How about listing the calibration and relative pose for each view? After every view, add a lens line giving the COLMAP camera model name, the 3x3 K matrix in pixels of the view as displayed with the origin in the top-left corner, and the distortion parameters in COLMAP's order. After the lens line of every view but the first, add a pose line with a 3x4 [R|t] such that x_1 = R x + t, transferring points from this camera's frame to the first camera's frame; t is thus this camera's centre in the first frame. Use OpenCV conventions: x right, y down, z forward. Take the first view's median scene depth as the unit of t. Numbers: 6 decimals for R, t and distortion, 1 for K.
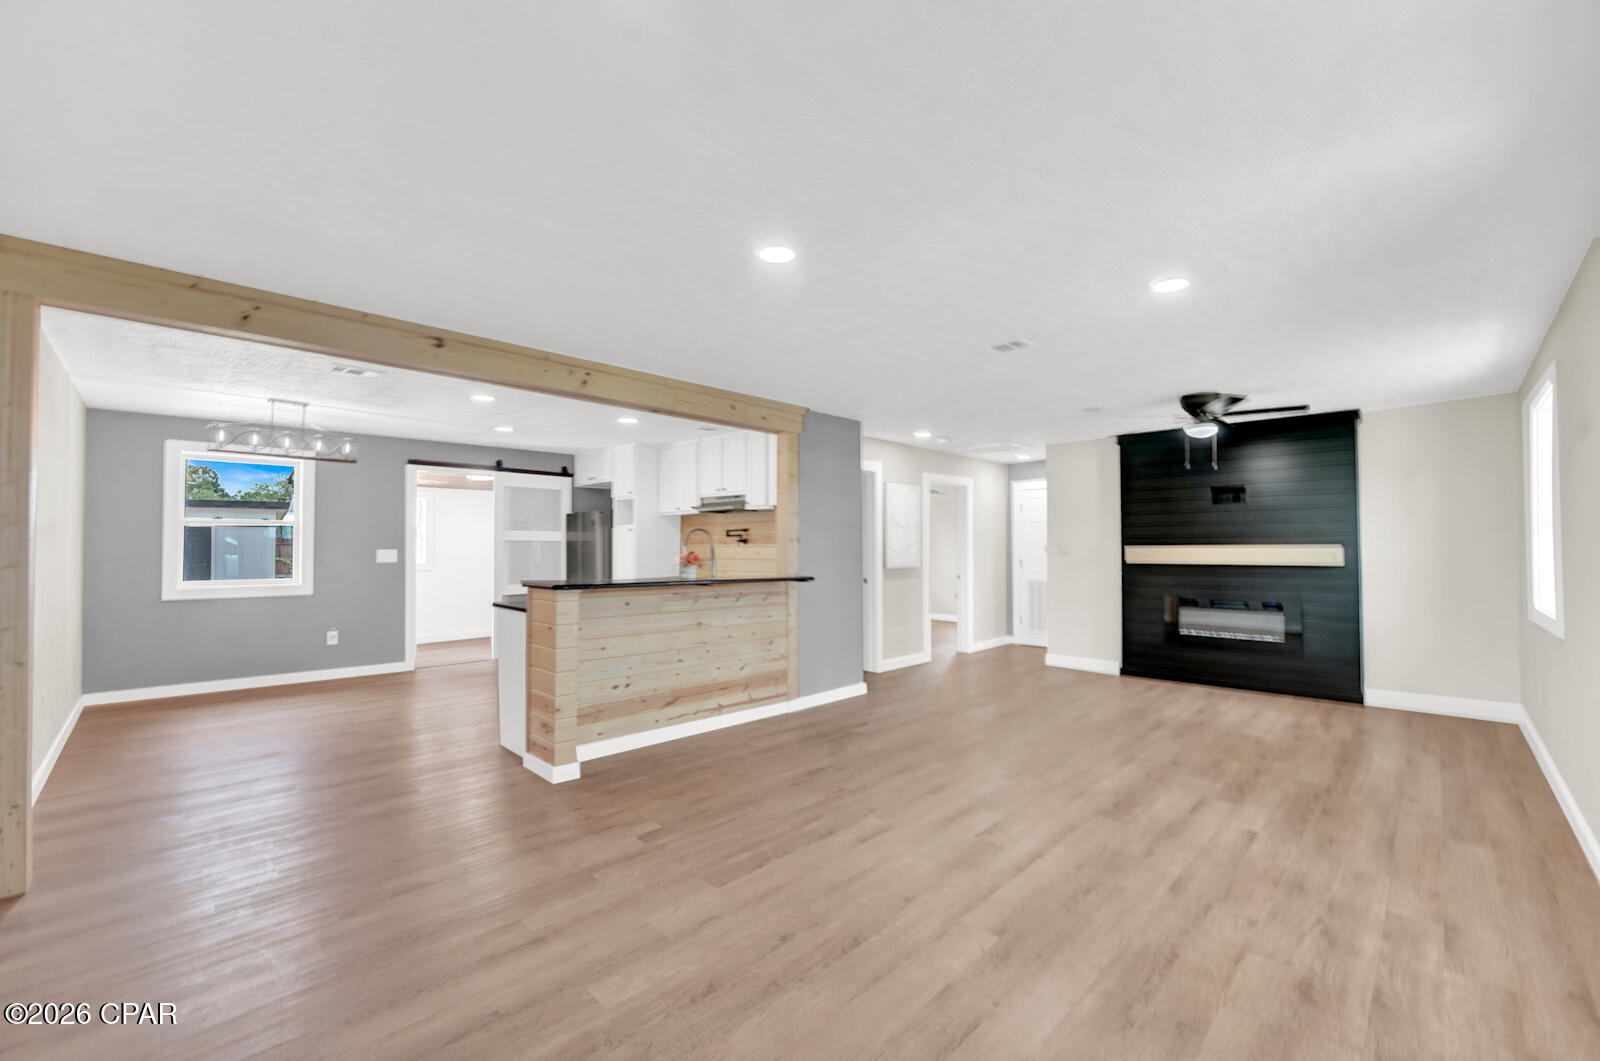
lens RADIAL K [[652.5, 0, 798.1], [0, 652.5, 530.6], [0, 0, 1]] dist [-0.030275, 0.001569]
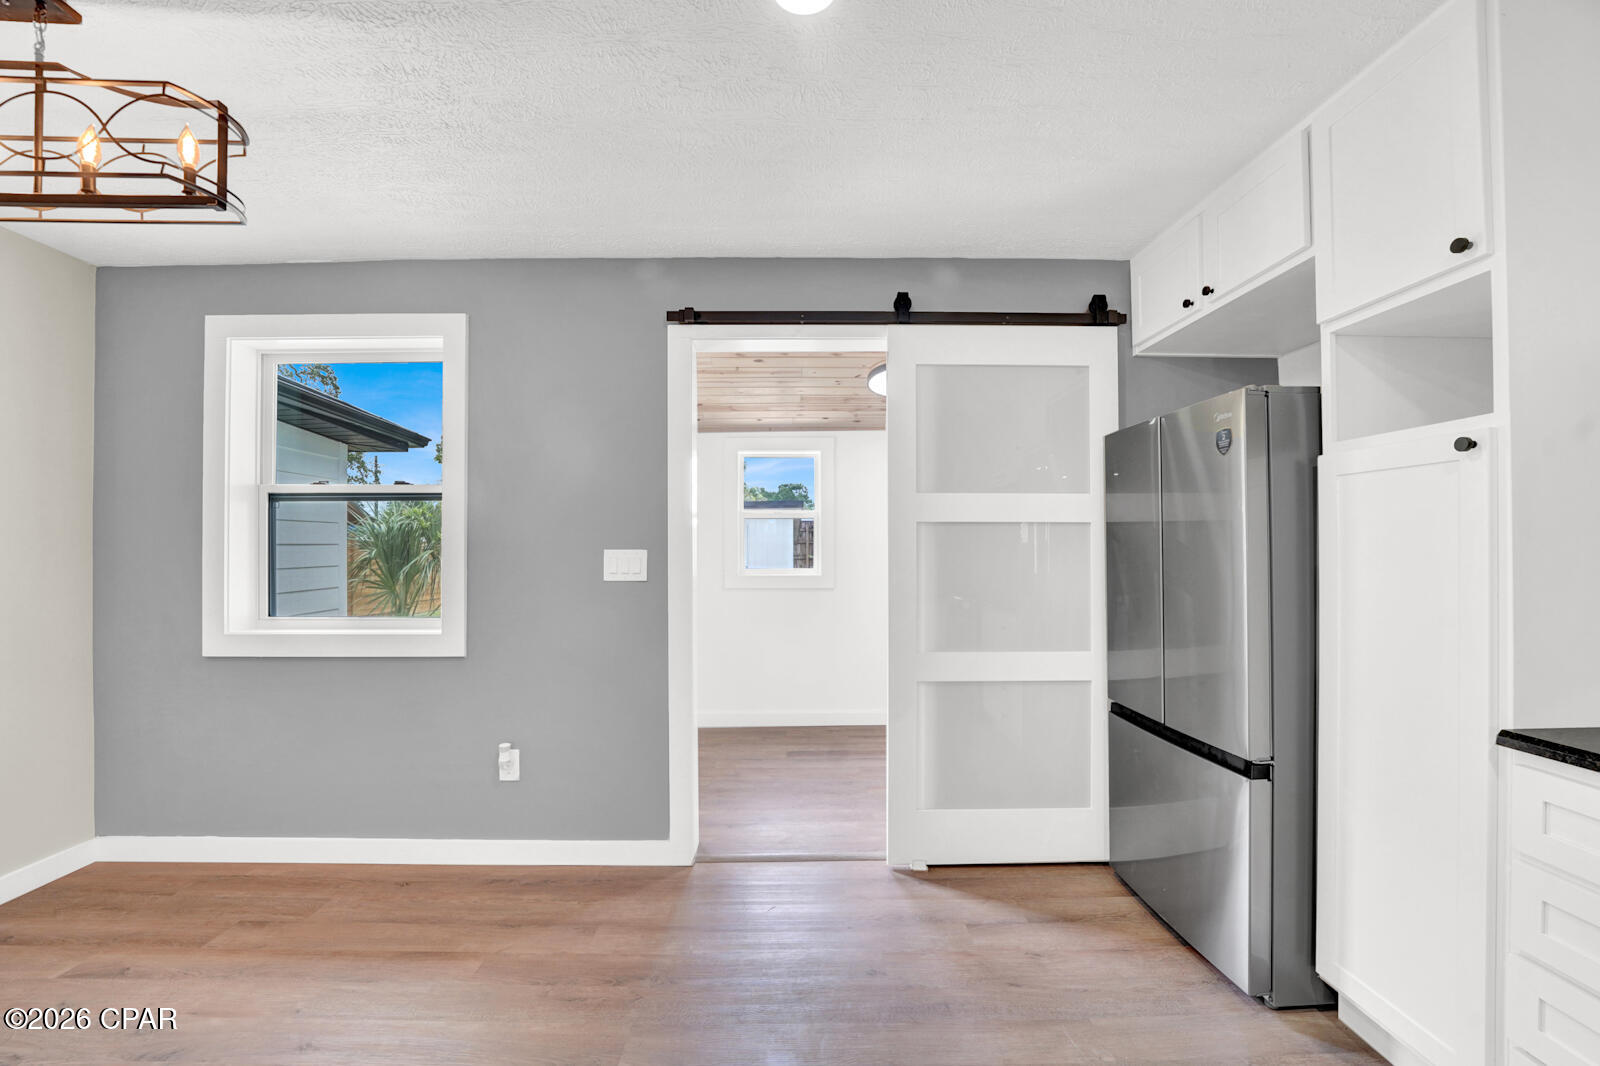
lens RADIAL K [[651.5, 0, 791.4], [0, 651.5, 543.8], [0, 0, 1]] dist [-0.027053, 0.001492]
pose [[0.715962, -0.003175, -0.698132, -0.395620], [0.020087, 0.999669, 0.016053, 0.030082], [0.697850, -0.025516, 0.715789, 1.072777]]
